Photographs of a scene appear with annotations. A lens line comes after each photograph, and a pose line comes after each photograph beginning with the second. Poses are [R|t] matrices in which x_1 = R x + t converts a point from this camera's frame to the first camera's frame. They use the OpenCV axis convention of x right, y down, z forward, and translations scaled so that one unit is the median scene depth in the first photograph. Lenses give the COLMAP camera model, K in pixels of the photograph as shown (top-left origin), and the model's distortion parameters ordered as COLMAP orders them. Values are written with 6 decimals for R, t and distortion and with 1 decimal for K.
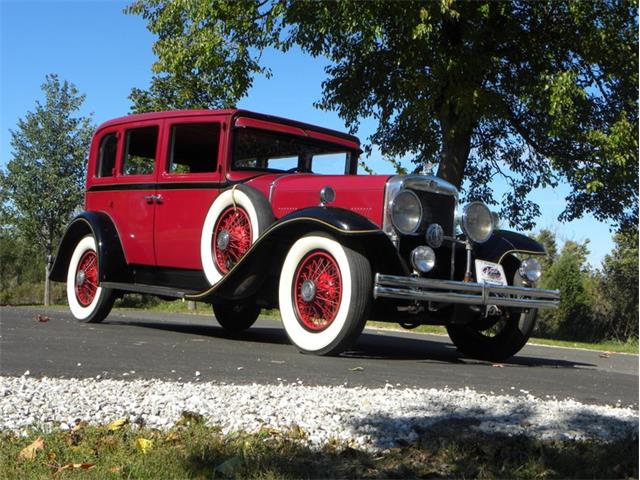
lens RADIAL K [[943.0, 0, 320.0], [0, 943.0, 240.0], [0, 0, 1]] dist [0.115865, -0.033246]
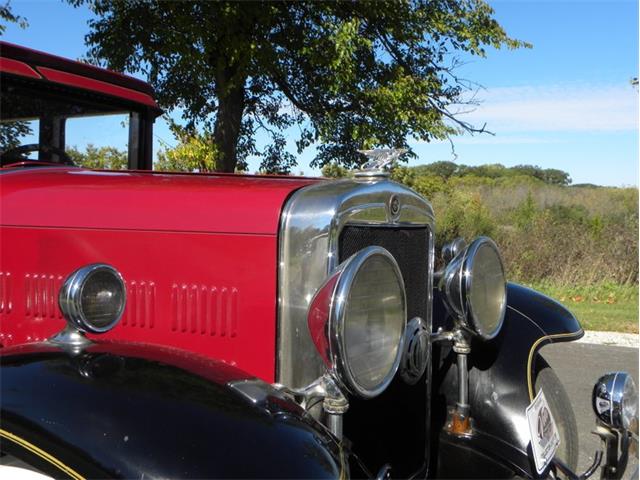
lens RADIAL K [[674.5, 0, 320.0], [0, 674.5, 240.0], [0, 0, 1]] dist [-0.032834, 0.020656]
pose [[0.948000, -0.064010, 0.311766, 0.002508], [0.031483, 0.993622, 0.108274, -0.024595], [-0.316708, -0.092829, 0.943970, 0.247680]]
